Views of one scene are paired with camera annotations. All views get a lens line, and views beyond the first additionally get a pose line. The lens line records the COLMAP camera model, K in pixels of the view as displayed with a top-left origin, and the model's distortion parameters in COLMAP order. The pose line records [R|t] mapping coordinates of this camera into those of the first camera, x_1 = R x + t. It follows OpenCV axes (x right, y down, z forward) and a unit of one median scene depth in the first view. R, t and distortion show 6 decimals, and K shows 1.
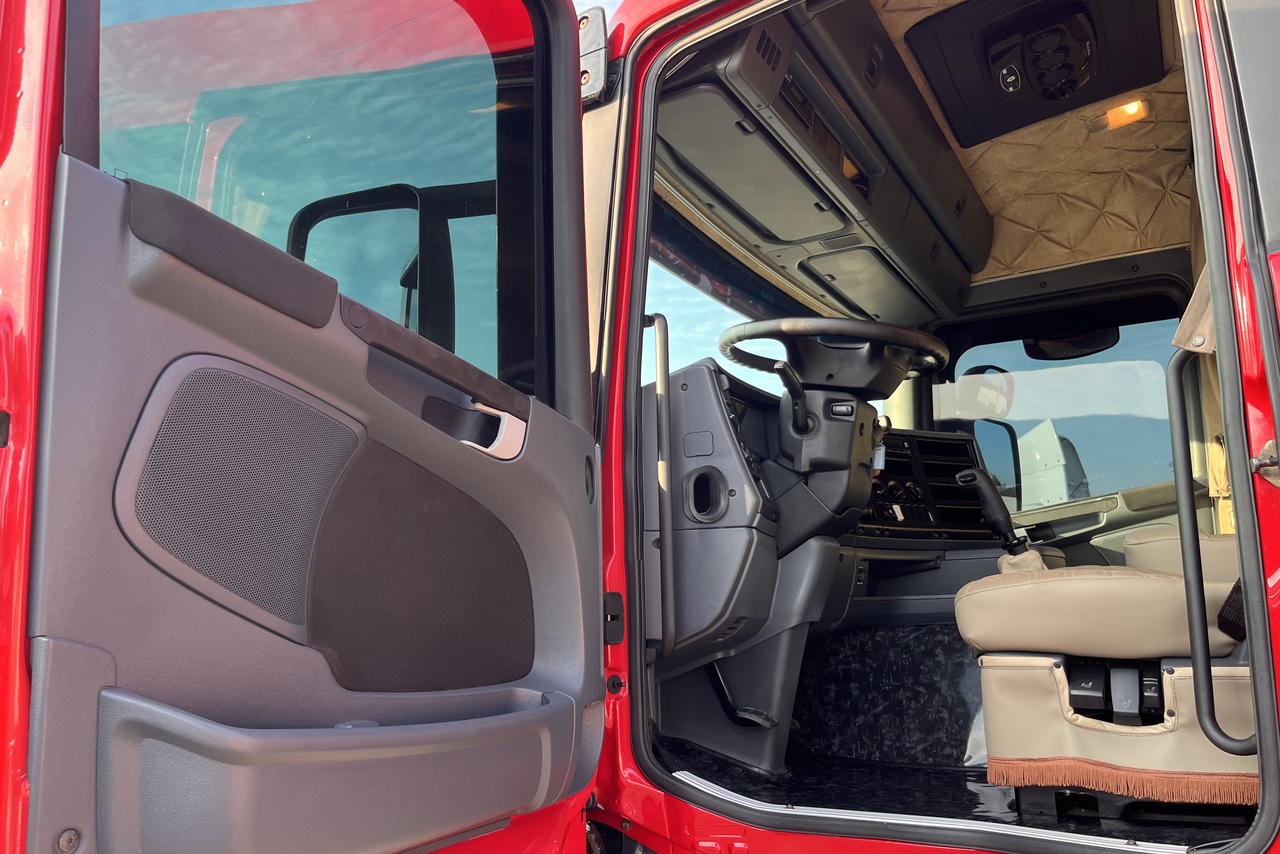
lens RADIAL K [[986.9, 0, 637.9], [0, 986.9, 432.8], [0, 0, 1]] dist [0.032603, -0.030964]
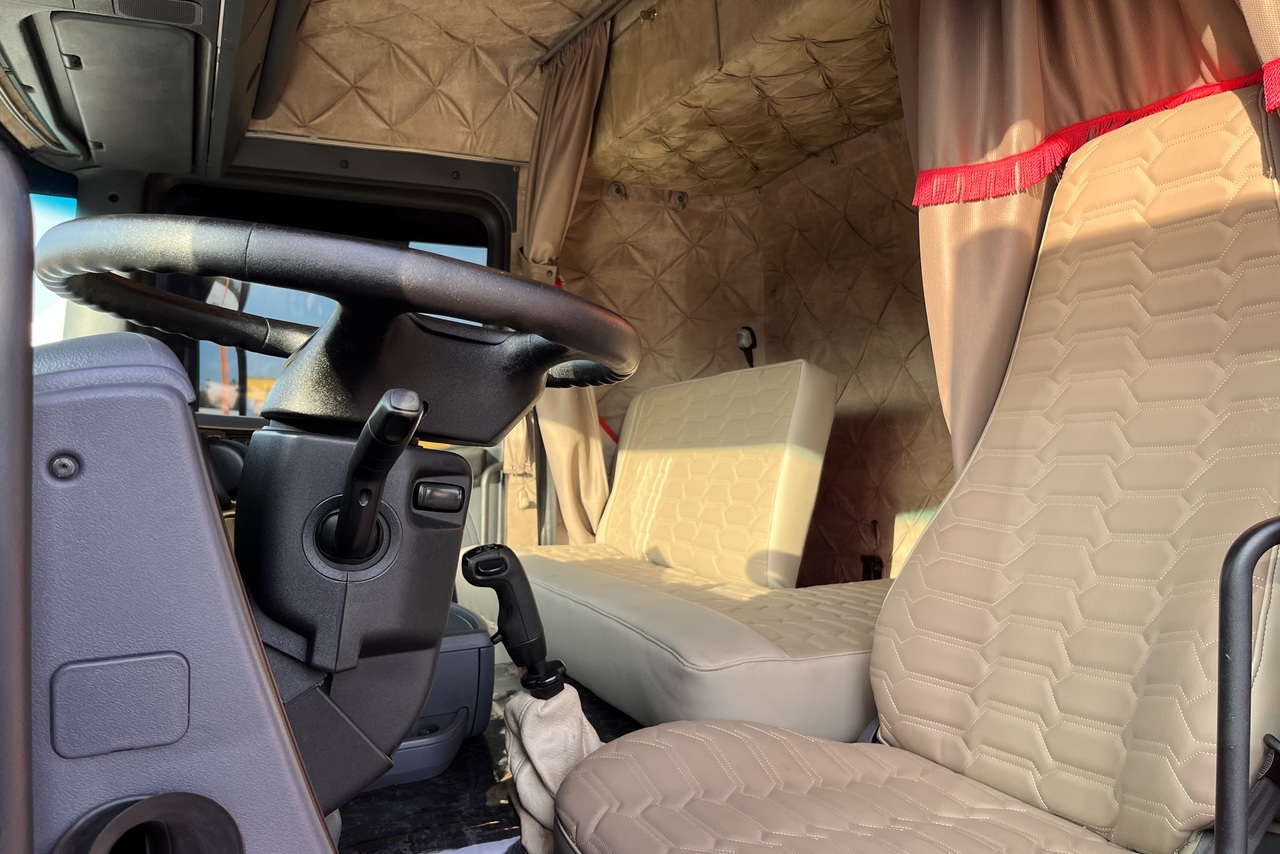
lens RADIAL K [[986.9, 0, 652.5], [0, 986.9, 425.7], [0, 0, 1]] dist [0.032603, -0.030964]
pose [[0.579556, 0.035662, 0.814151, -0.038816], [-0.158653, 0.984864, 0.069798, -0.055058], [-0.799340, -0.169619, 0.576442, 0.429592]]
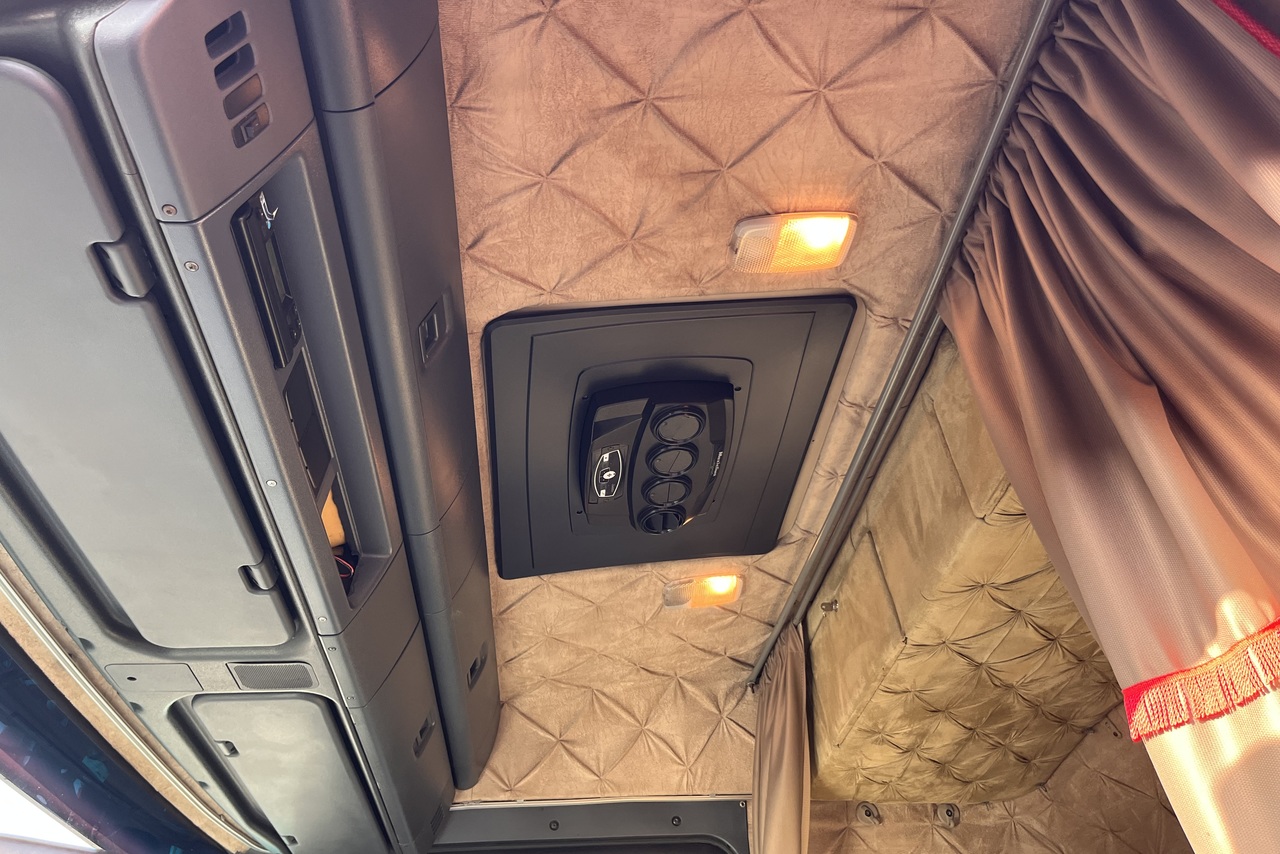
lens RADIAL K [[986.9, 0, 647.1], [0, 986.9, 417.2], [0, 0, 1]] dist [0.032603, -0.030964]
pose [[0.828624, 0.339071, 0.445435, 0.084722], [-0.074648, 0.855517, -0.512365, -0.054544], [-0.554806, 0.391307, 0.734214, 0.423194]]
